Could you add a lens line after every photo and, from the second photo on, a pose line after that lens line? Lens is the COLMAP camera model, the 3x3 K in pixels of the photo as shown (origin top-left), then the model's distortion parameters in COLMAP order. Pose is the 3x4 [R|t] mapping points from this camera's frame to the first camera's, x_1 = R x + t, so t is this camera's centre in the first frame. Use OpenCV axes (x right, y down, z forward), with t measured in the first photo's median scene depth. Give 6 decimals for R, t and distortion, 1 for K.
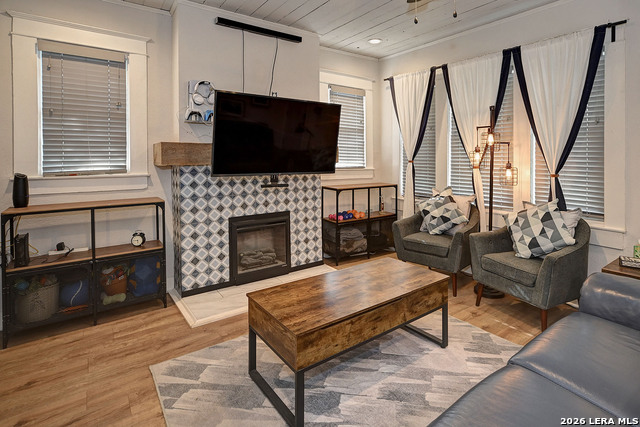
lens RADIAL K [[330.6, 0, 332.4], [0, 330.6, 161.6], [0, 0, 1]] dist [-0.008495, 0.003414]
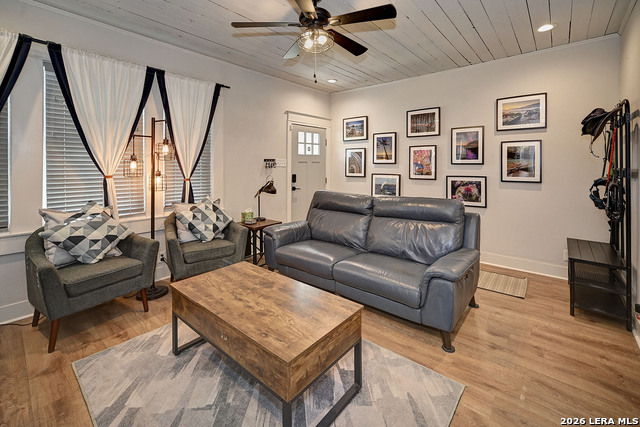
lens RADIAL K [[283.1, 0, 331.7], [0, 283.1, 161.8], [0, 0, 1]] dist [-0.020275, 0.005355]
pose [[-0.229118, 0.010291, 0.973344, -0.500715], [0.014155, 0.999874, -0.007239, -0.009733], [-0.973296, 0.012119, -0.229235, 0.617499]]
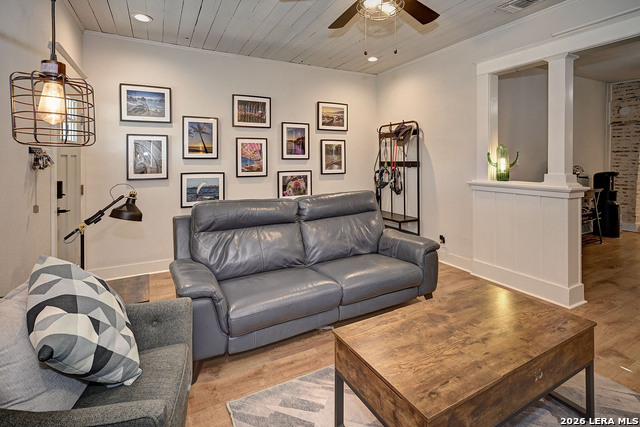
lens RADIAL K [[310.3, 0, 329.8], [0, 310.3, 160.1], [0, 0, 1]] dist [-0.017995, -0.001000]
pose [[-0.989190, 0.003199, 0.146602, 0.230612], [0.005833, 0.999829, 0.017538, -0.019681], [-0.146521, 0.018203, -0.989040, 1.126635]]
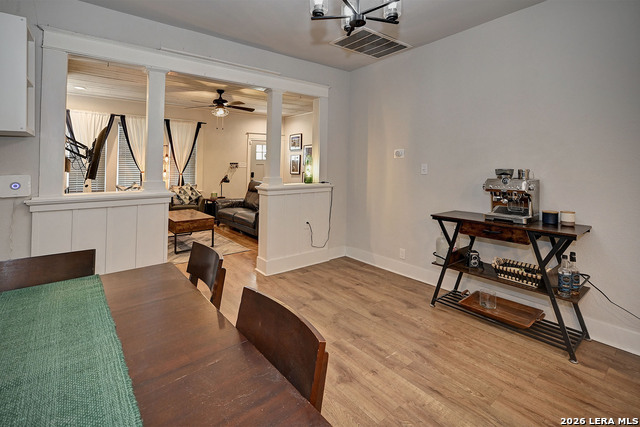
lens RADIAL K [[304.2, 0, 320.0], [0, 304.2, 146.8], [0, 0, 1]] dist [-0.006846, 0.000451]
pose [[-0.024945, 0.062689, 0.997721, -1.547803], [0.016039, 0.997929, -0.062301, -0.002468], [-0.999560, 0.014448, -0.025899, -0.032989]]
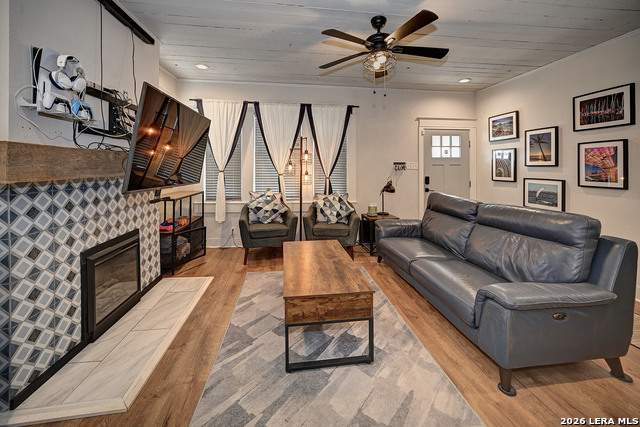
lens RADIAL K [[253.6, 0, 314.6], [0, 253.6, 163.3], [0, 0, 1]] dist [-0.017681, 0.004530]
pose [[0.509670, 0.015069, 0.860238, -0.532168], [0.011481, 0.999638, -0.024313, -0.004518], [-0.860293, 0.022268, 0.509313, 0.286549]]
